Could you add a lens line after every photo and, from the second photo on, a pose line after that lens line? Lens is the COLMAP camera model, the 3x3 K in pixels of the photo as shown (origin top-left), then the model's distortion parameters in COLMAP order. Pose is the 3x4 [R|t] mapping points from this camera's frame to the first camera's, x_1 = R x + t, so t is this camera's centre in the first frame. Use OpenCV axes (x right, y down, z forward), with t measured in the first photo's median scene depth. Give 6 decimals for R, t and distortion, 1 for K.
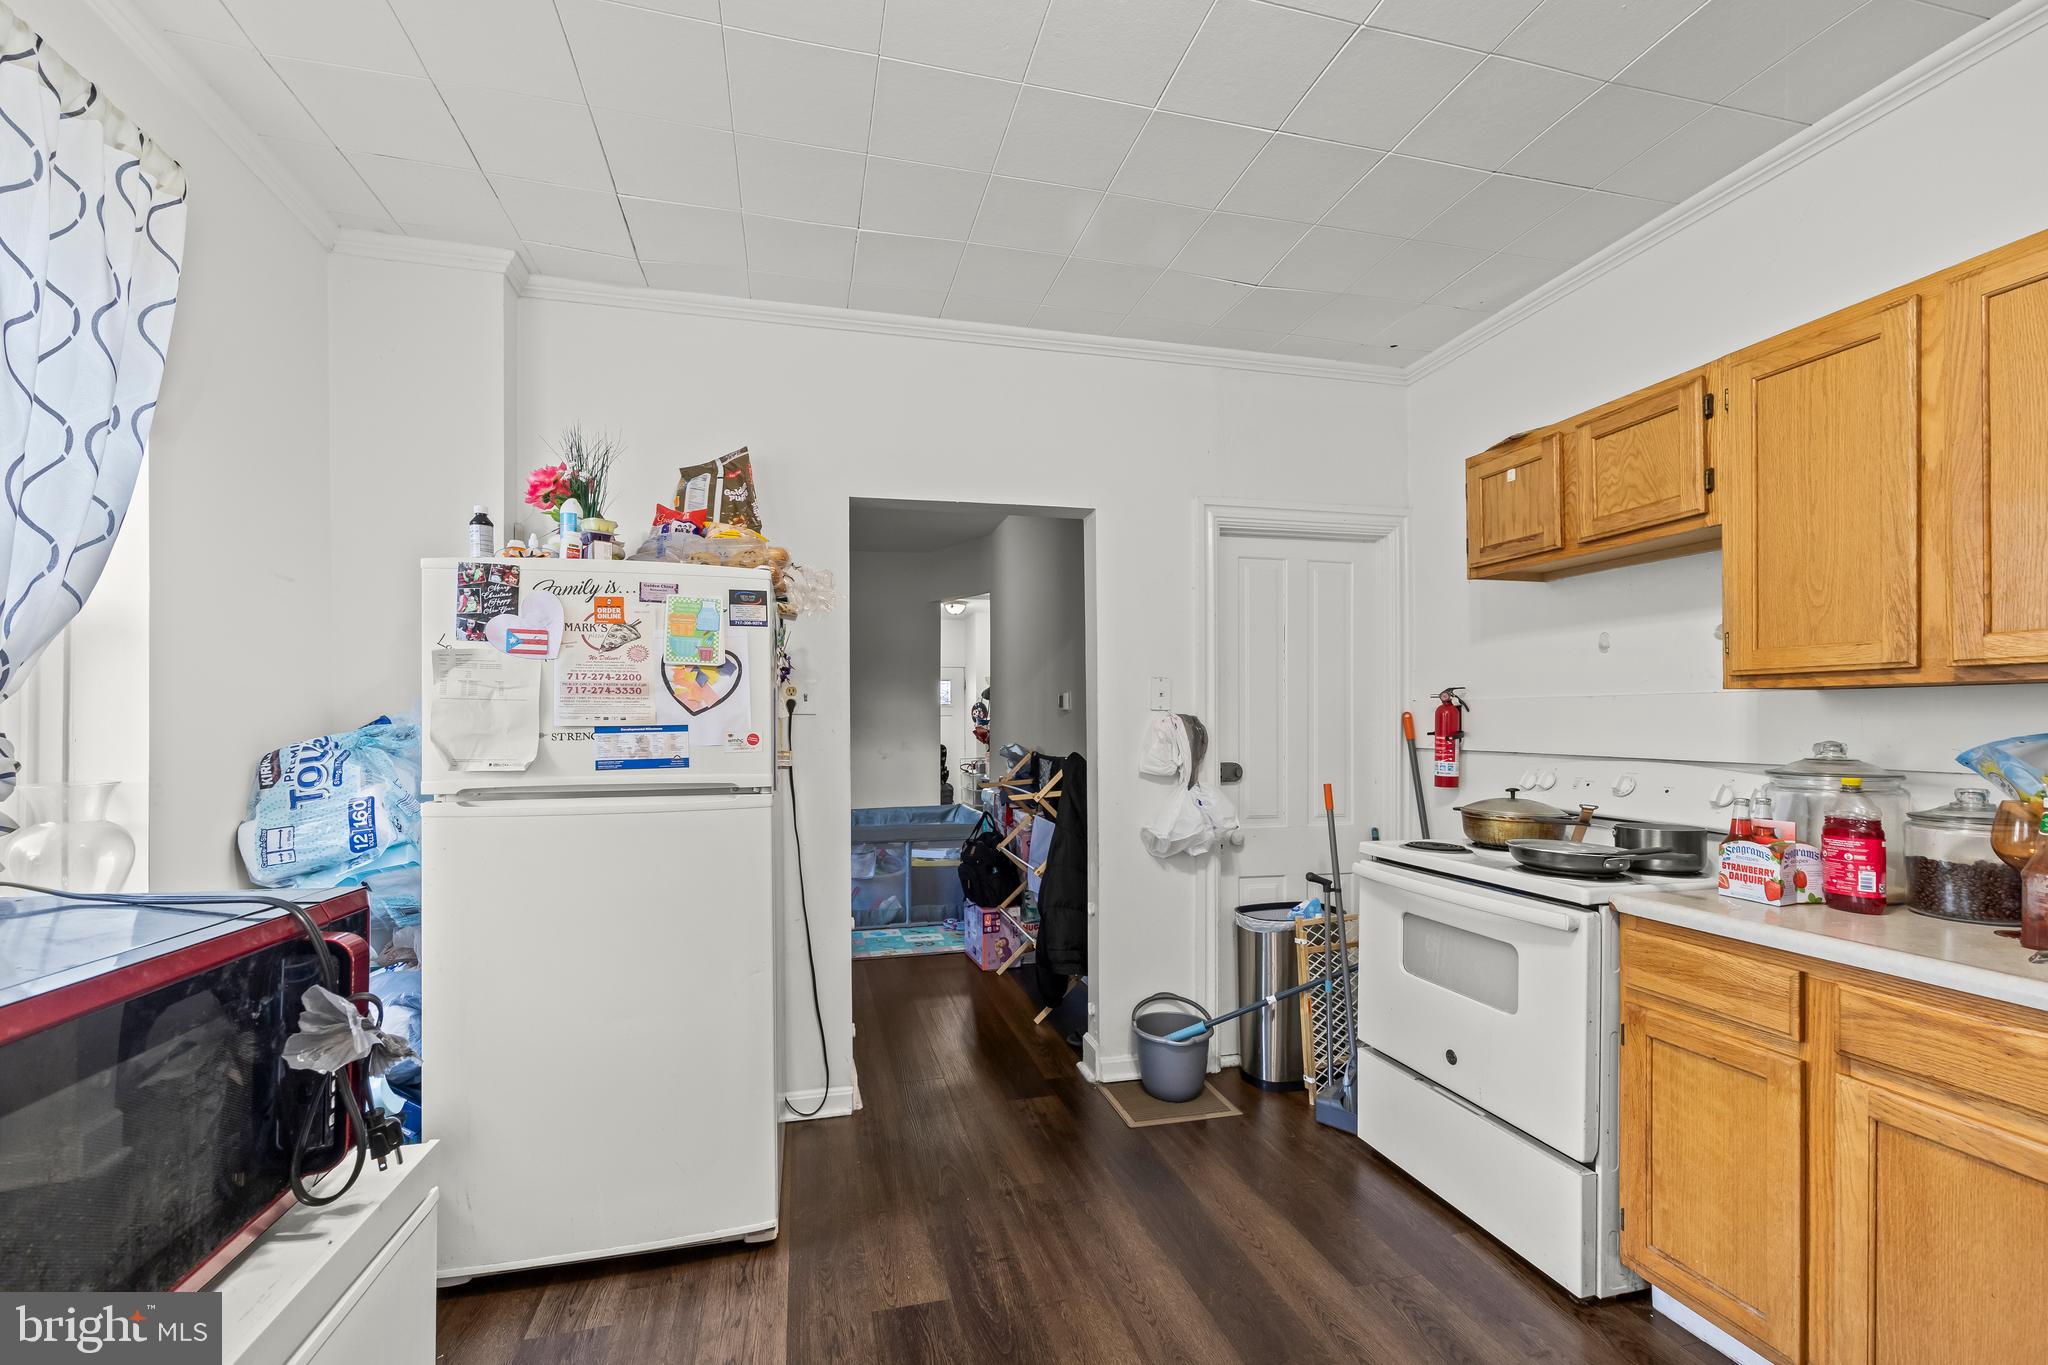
lens RADIAL K [[817.5, 0, 1039.0], [0, 817.5, 721.1], [0, 0, 1]] dist [-0.004005, 0.000714]
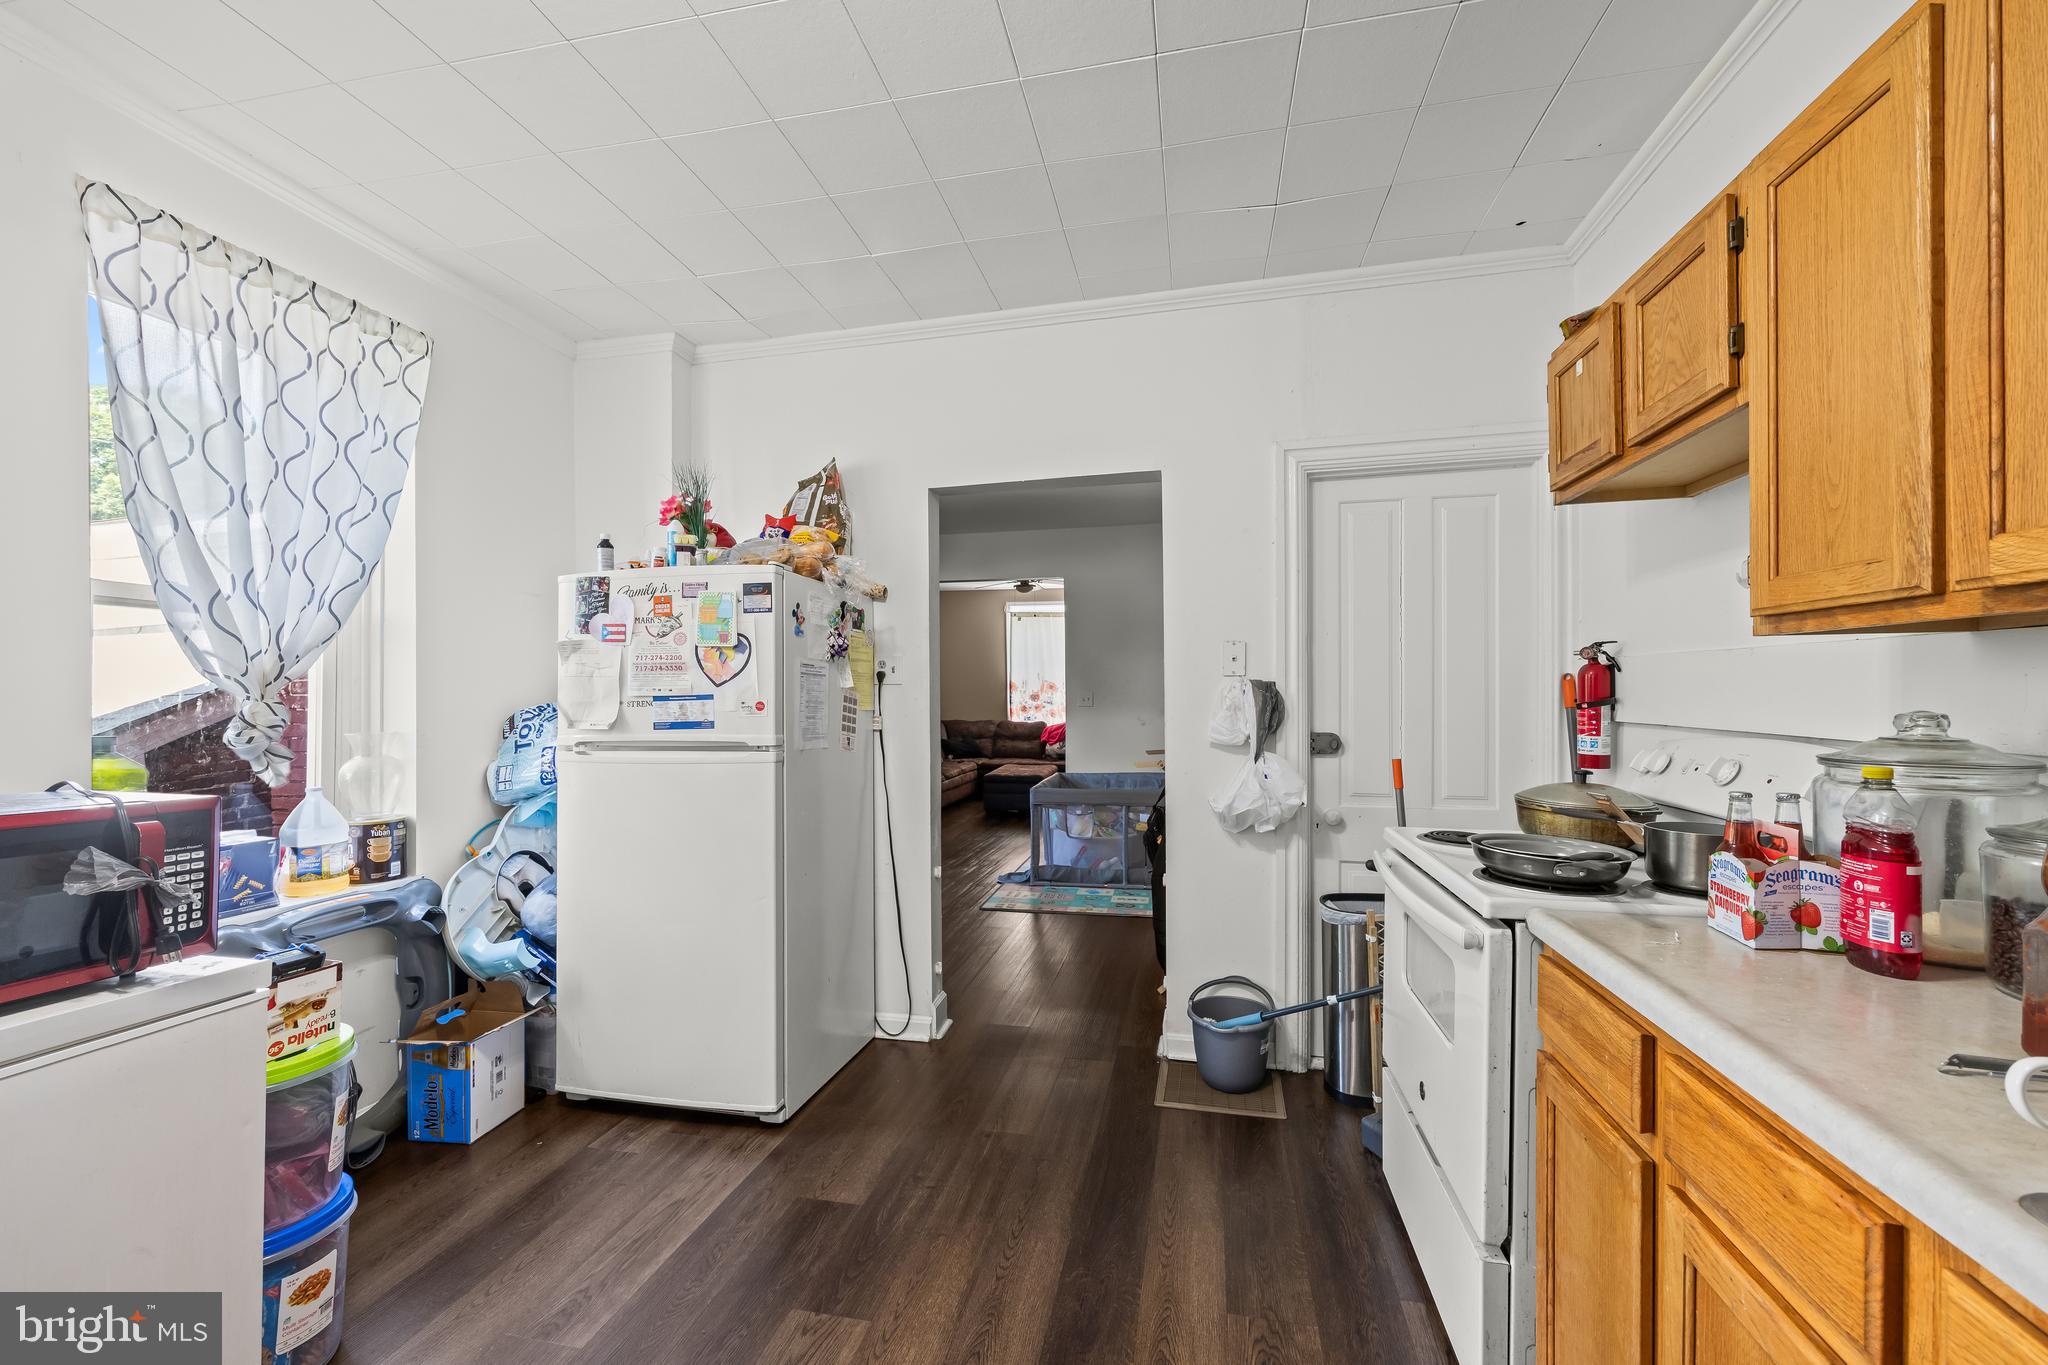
lens RADIAL K [[817.5, 0, 1074.8], [0, 817.5, 693.4], [0, 0, 1]] dist [-0.004005, 0.000714]
pose [[0.901797, -0.005546, -0.432124, 0.611907], [0.007972, 0.999961, 0.003803, 0.002690], [0.432086, -0.006874, 0.901806, 0.113959]]
